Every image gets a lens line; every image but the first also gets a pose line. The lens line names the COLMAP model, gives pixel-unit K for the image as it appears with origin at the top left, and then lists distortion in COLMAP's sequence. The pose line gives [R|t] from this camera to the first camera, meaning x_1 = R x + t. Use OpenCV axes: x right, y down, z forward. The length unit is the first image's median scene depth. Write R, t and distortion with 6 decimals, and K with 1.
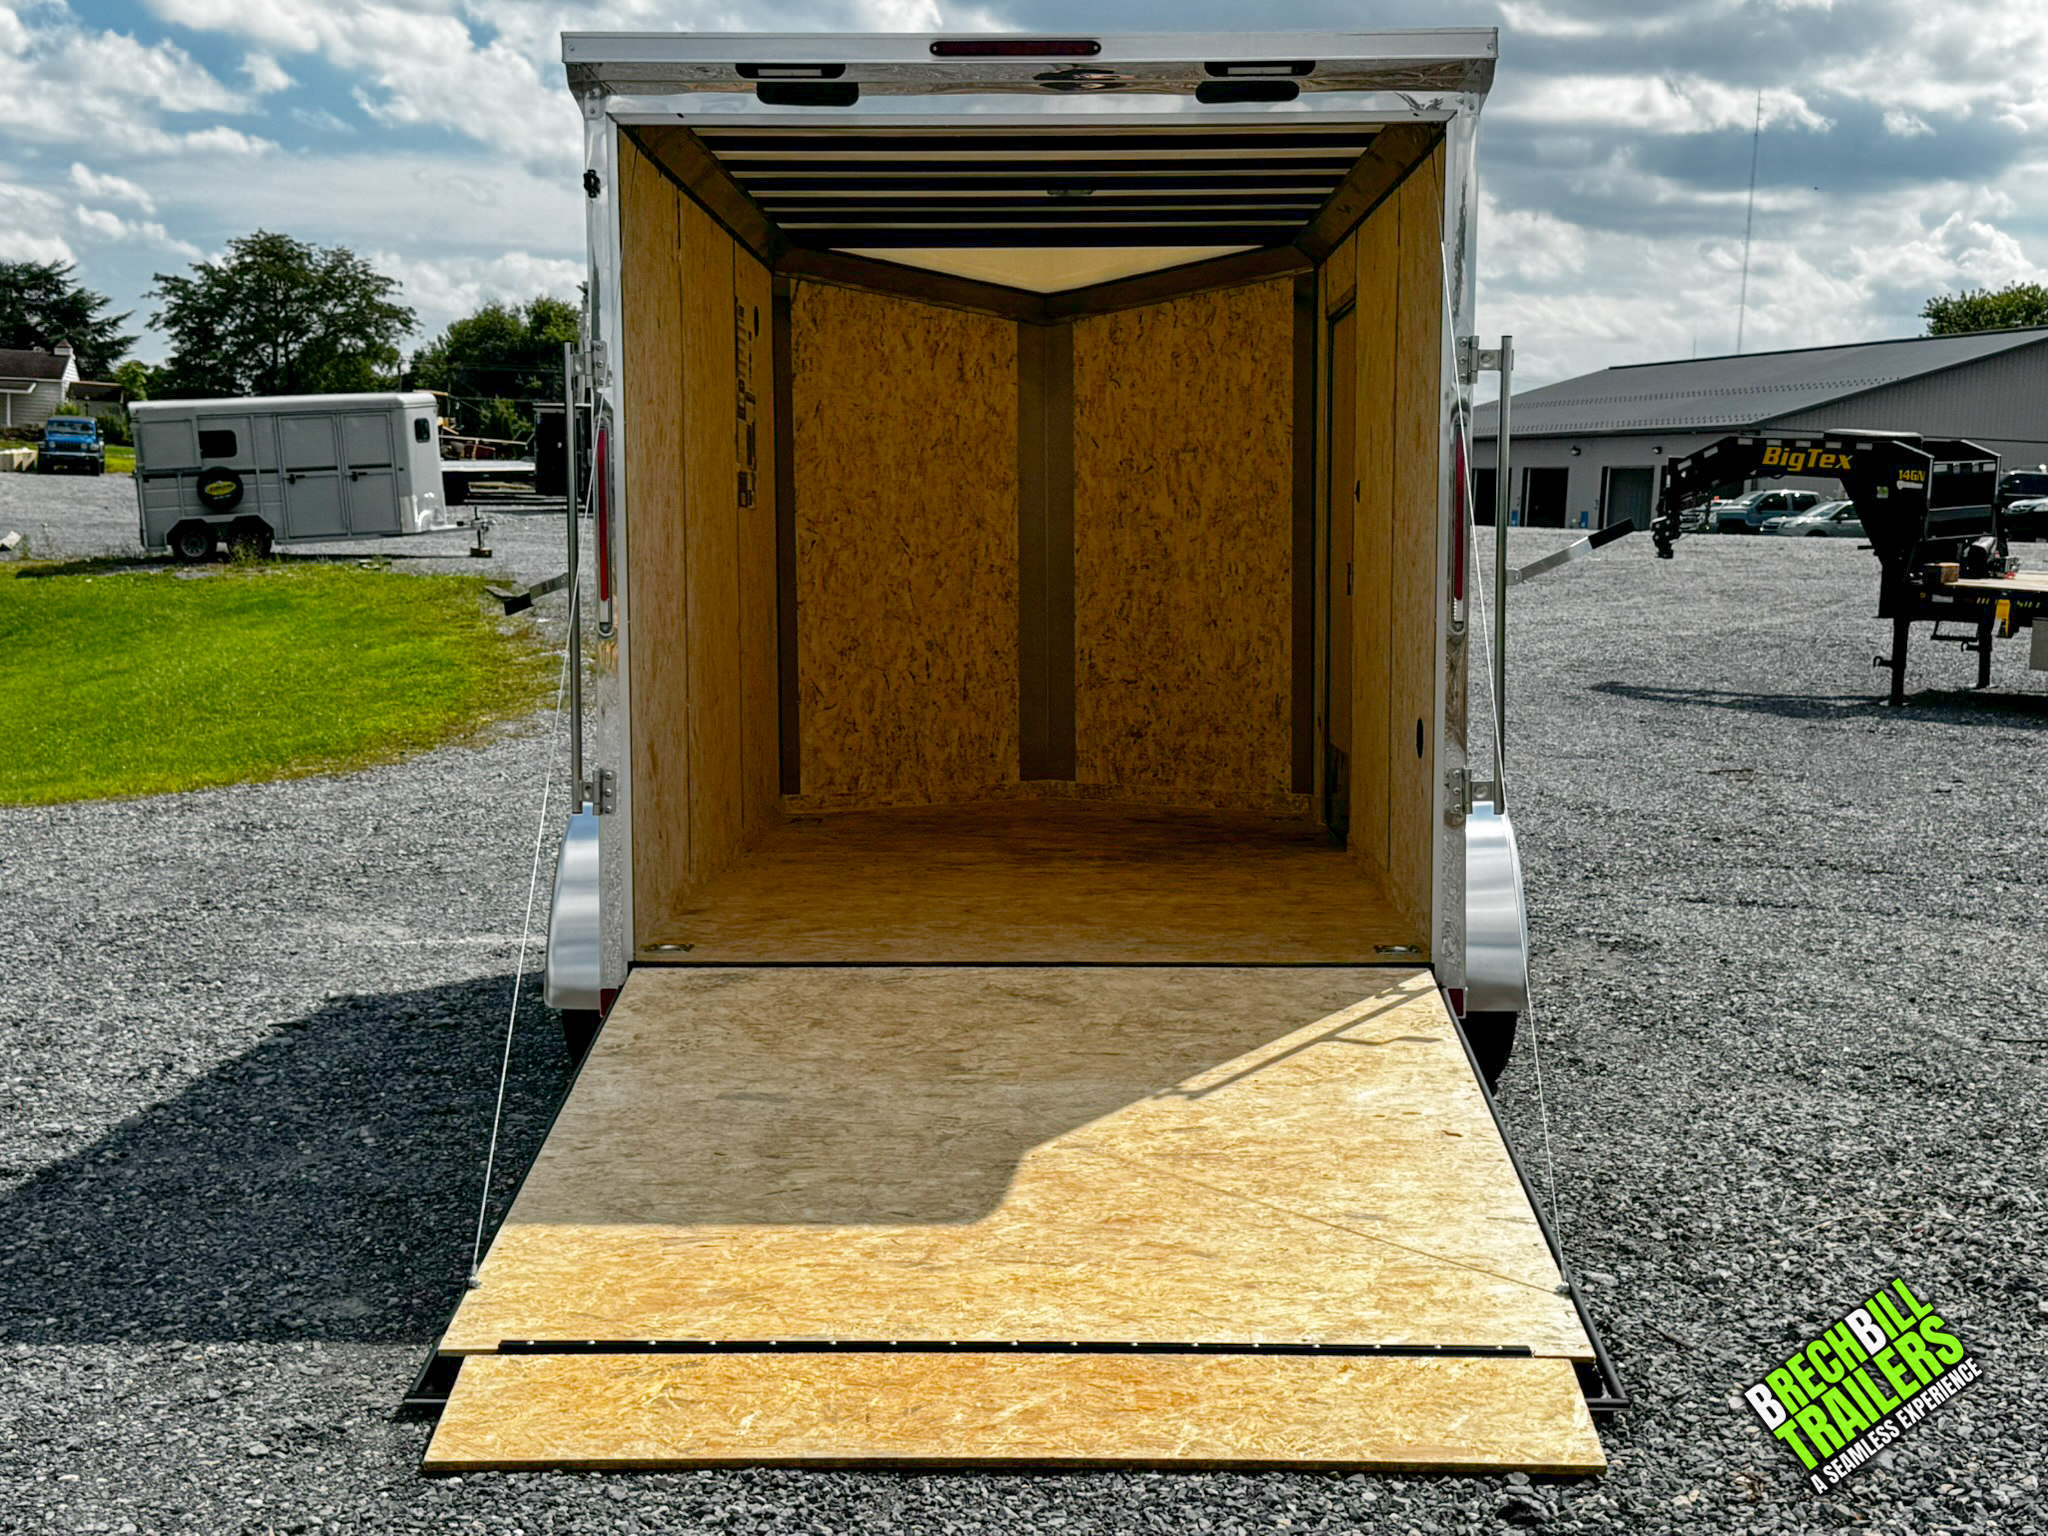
lens RADIAL K [[2572.0, 0, 1024.0], [0, 2572.0, 768.0], [0, 0, 1]] dist [0.133666, -0.025657]
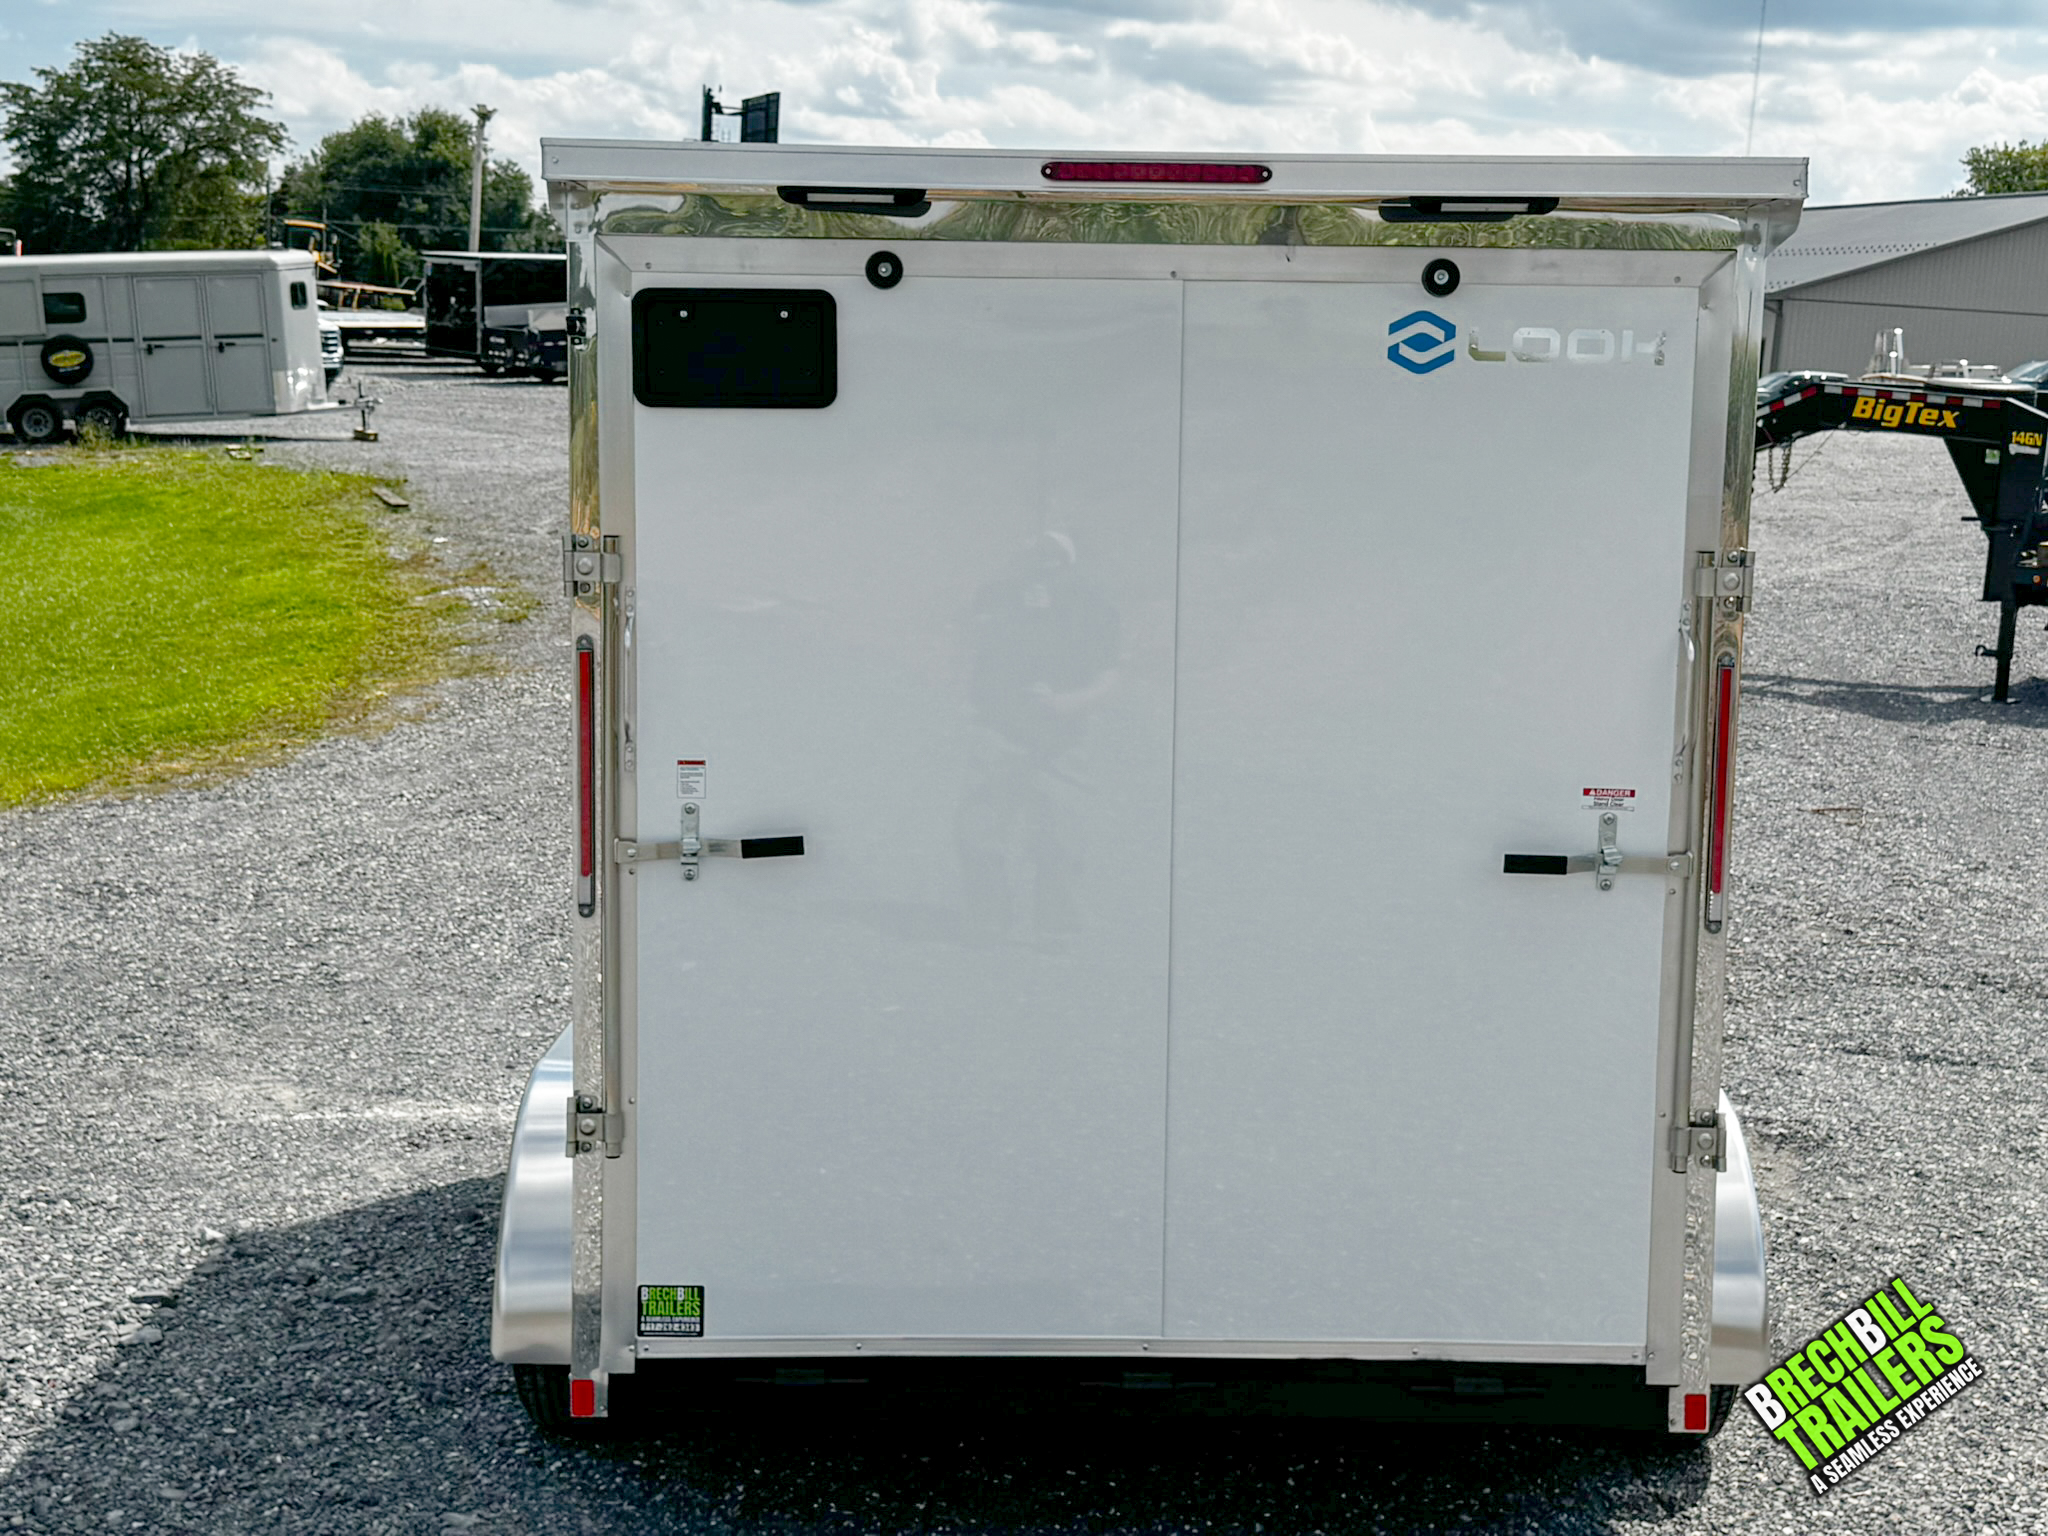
lens RADIAL K [[2794.3, 0, 1027.2], [0, 2794.3, 771.7], [0, 0, 1]] dist [0.183513, -0.337878]
pose [[0.999535, 0.014796, 0.026658, -0.027829], [-0.016098, 0.998653, 0.049320, -0.068416], [-0.025892, -0.049726, 0.998427, 0.089321]]
